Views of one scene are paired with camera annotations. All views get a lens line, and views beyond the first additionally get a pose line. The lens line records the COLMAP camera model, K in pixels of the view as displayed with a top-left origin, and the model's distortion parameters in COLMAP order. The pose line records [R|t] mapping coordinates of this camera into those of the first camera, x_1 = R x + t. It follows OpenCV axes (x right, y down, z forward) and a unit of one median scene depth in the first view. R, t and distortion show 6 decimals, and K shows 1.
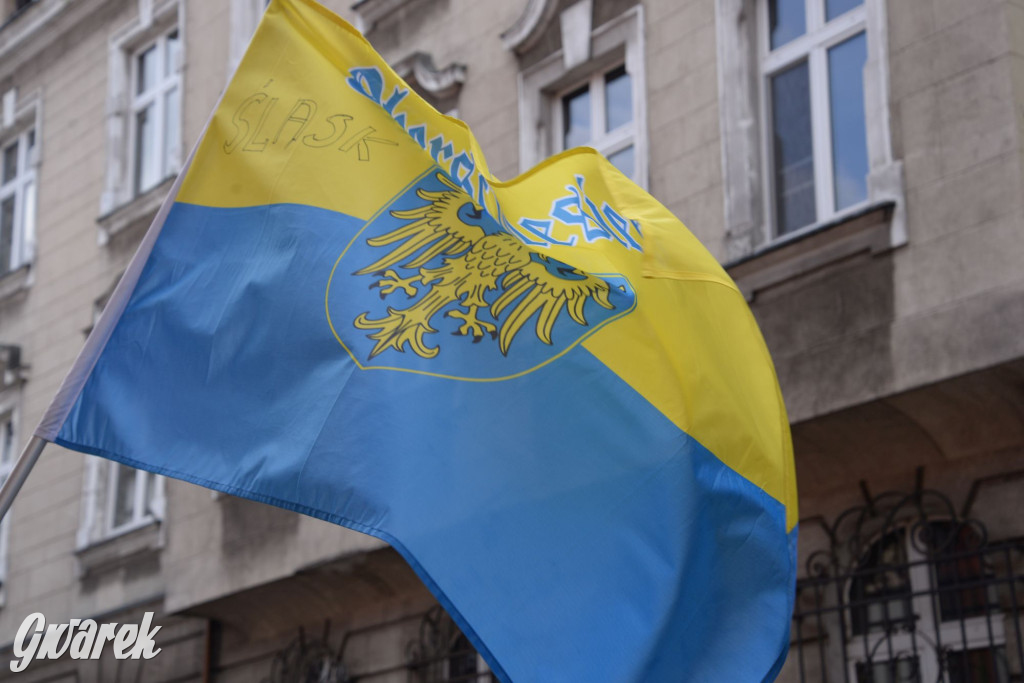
lens RADIAL K [[1717.5, 0, 513.2], [0, 1717.5, 359.9], [0, 0, 1]] dist [0.323211, 0.181936]
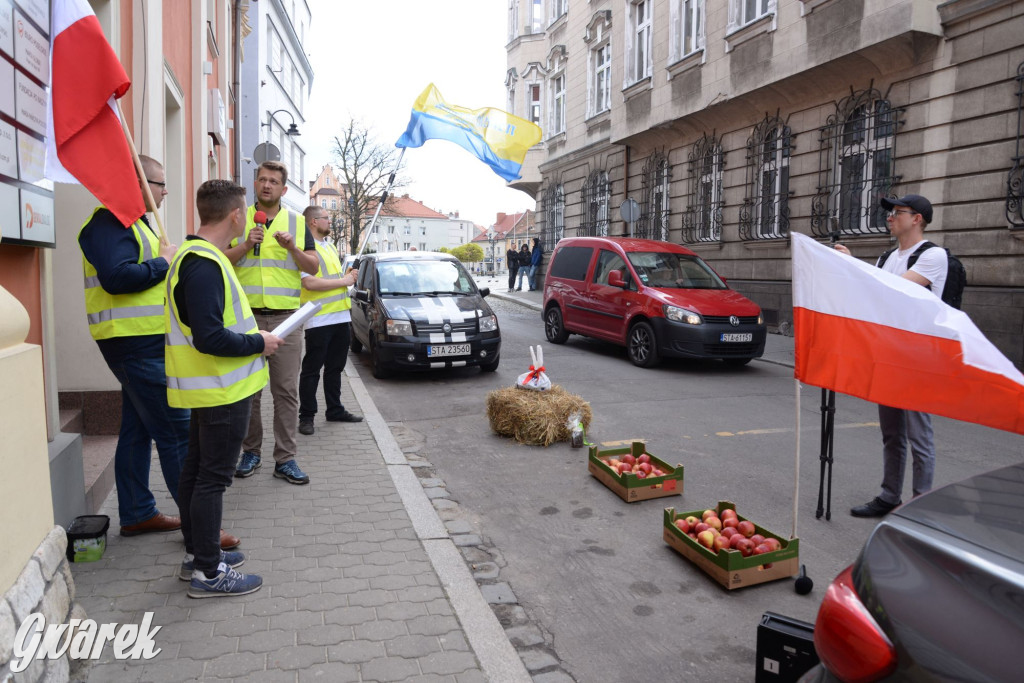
lens RADIAL K [[906.6, 0, 513.0], [0, 906.6, 346.6], [0, 0, 1]] dist [0.024240, 0.023570]
pose [[0.880019, 0.069136, -0.469879, 0.422644], [0.133957, 0.913049, 0.385224, -0.162826], [0.455655, -0.401948, 0.794239, -0.438922]]
